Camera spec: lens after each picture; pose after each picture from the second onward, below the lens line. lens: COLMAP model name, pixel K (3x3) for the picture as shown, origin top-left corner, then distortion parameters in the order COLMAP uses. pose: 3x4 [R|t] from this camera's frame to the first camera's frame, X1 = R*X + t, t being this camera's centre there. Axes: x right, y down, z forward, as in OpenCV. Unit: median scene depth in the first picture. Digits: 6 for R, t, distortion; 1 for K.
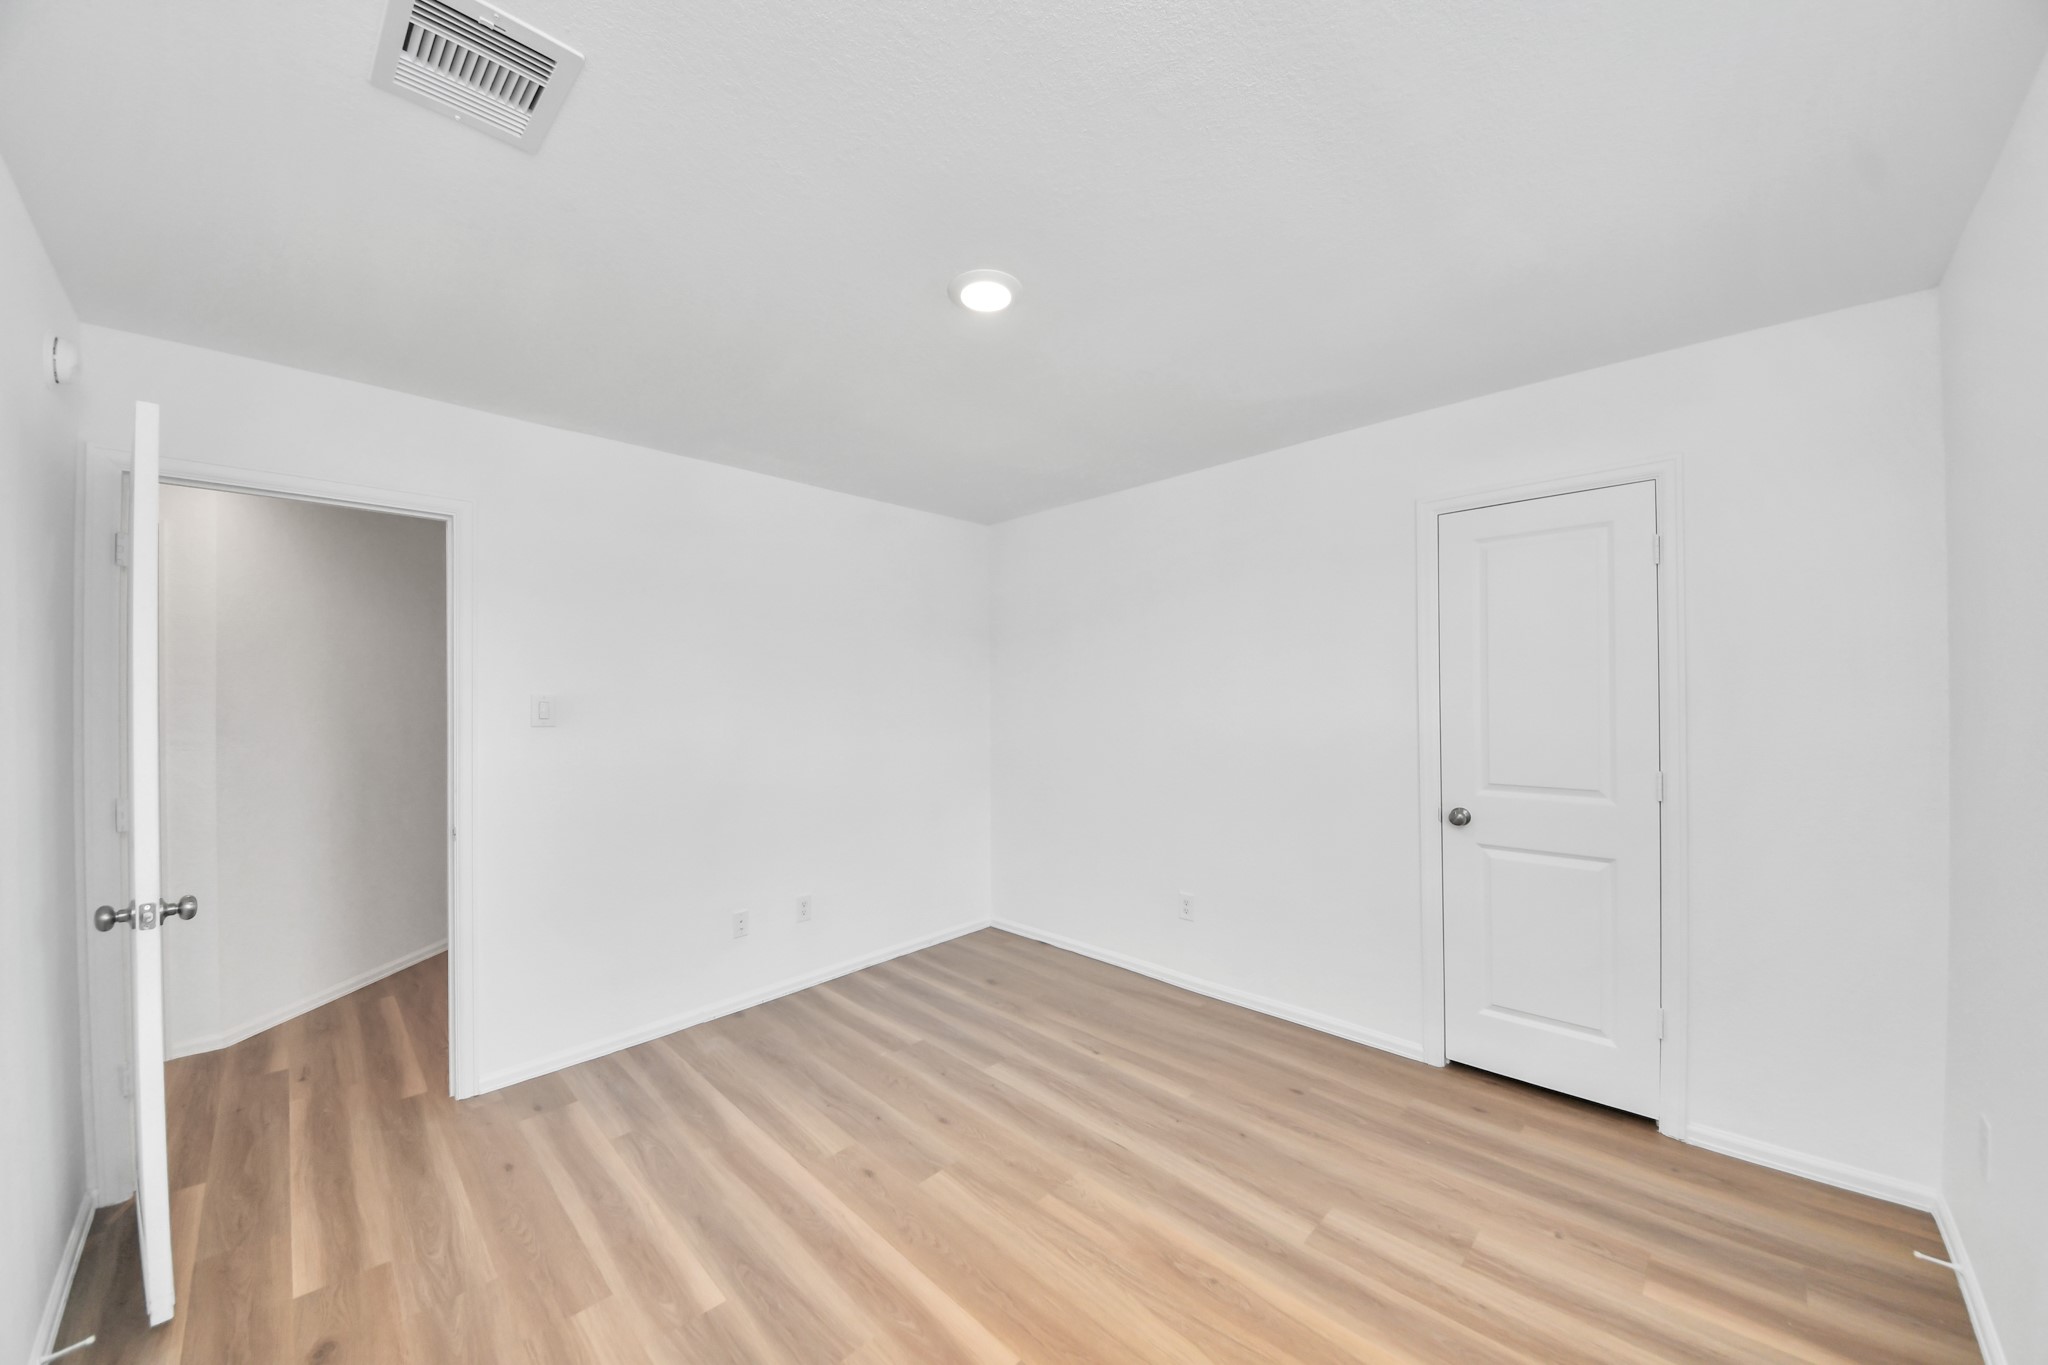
lens RADIAL K [[755.1, 0, 1024.0], [0, 755.1, 700.7], [0, 0, 1]] dist [0.037838, -0.027439]
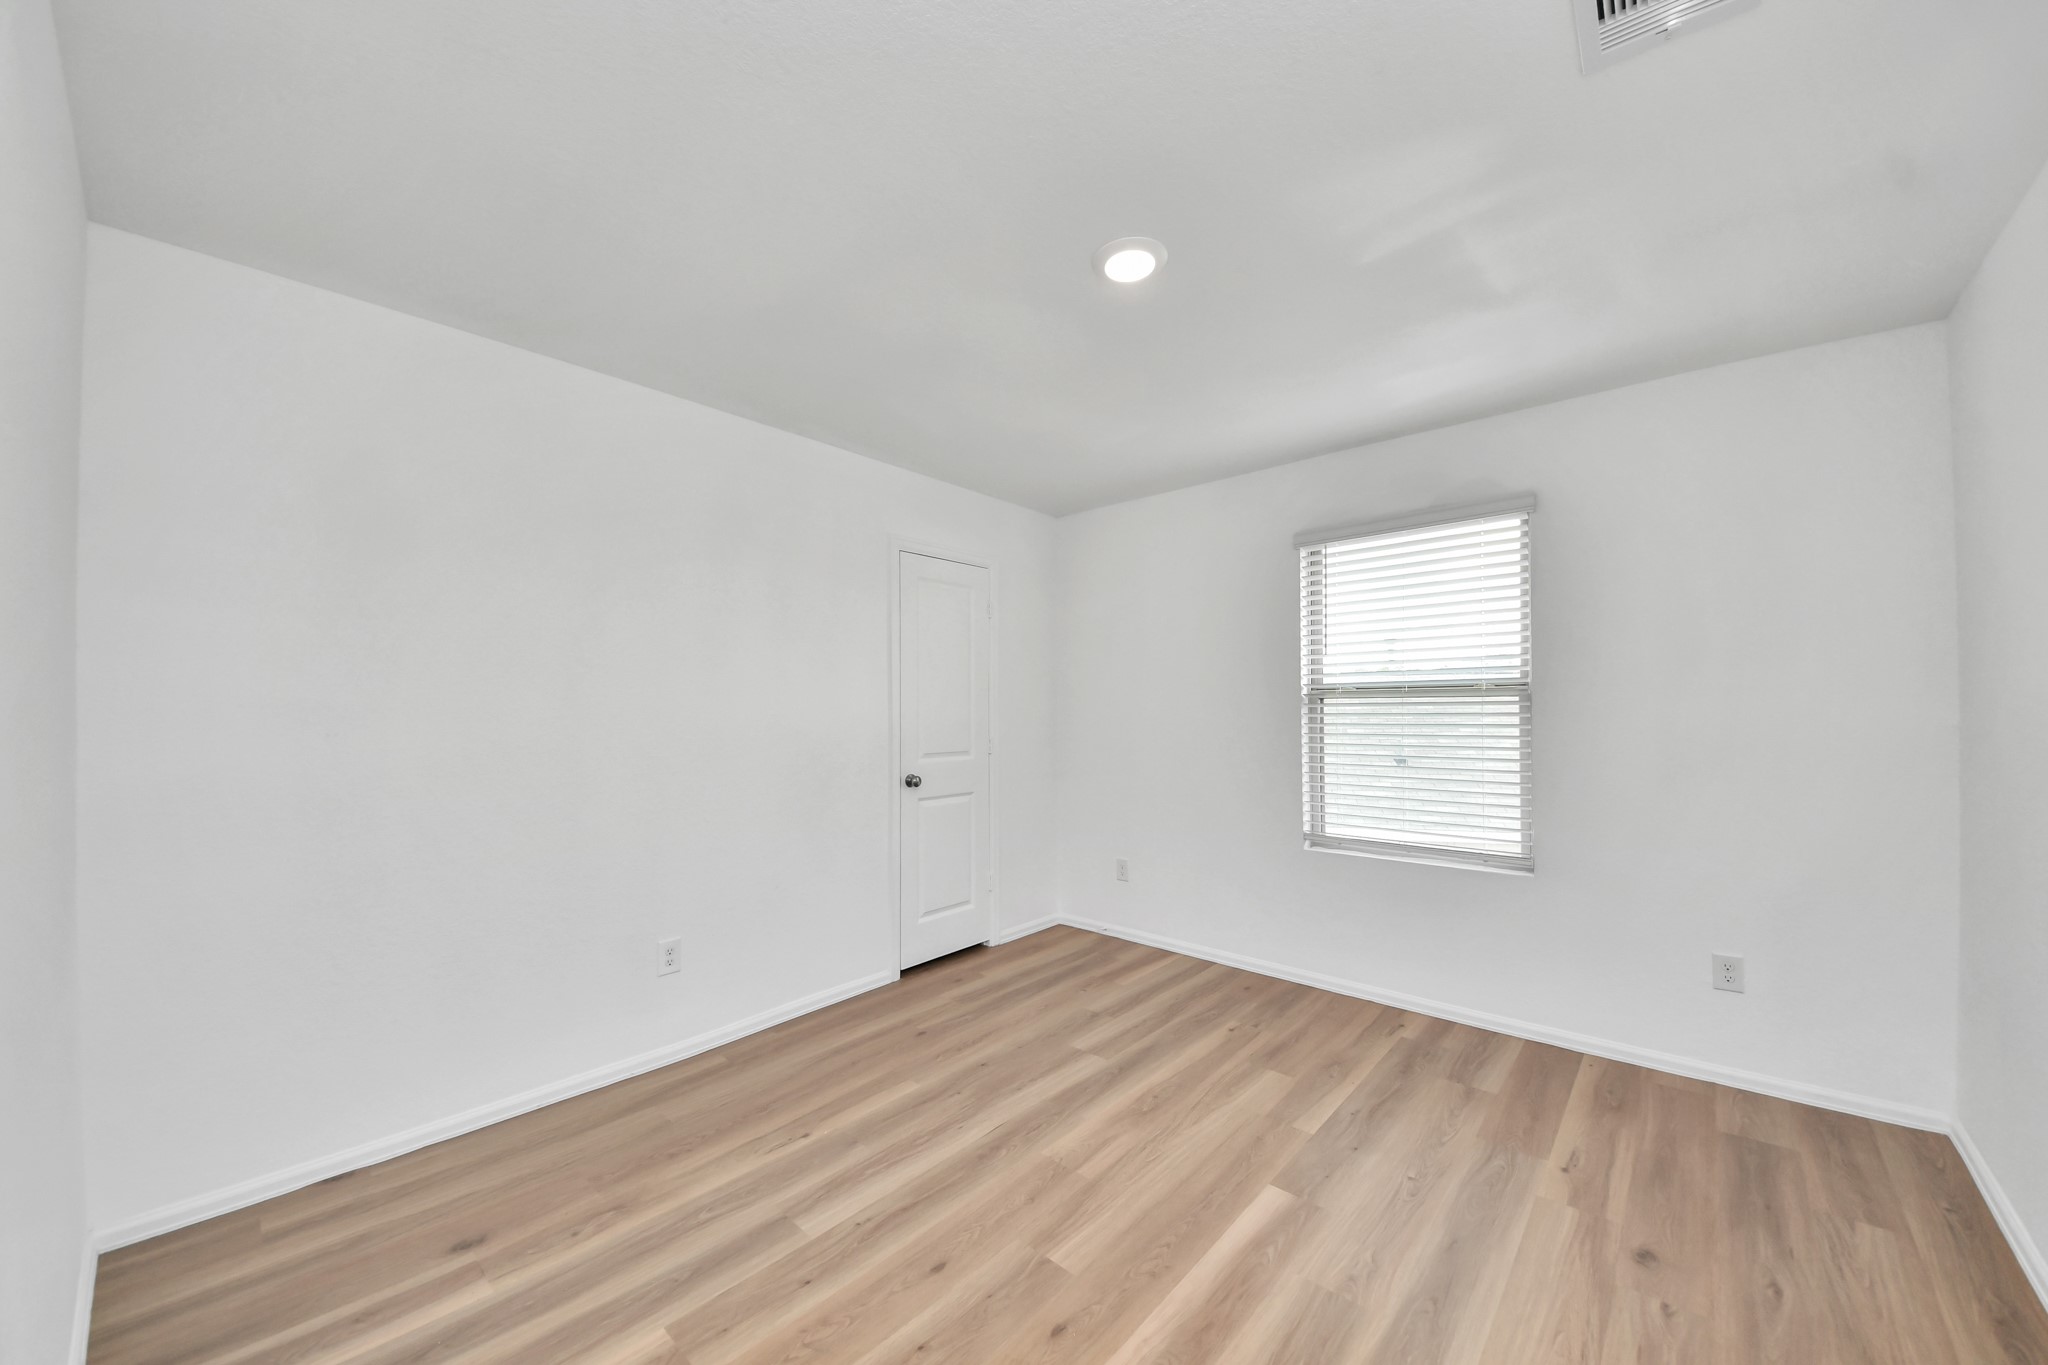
lens RADIAL K [[755.1, 0, 1024.0], [0, 755.1, 700.7], [0, 0, 1]] dist [0.037838, -0.027439]
pose [[-0.068759, 0.018478, 0.997462, -0.859160], [0.013181, 0.999758, -0.017612, 0.042299], [-0.997546, 0.011937, -0.068986, 1.001582]]
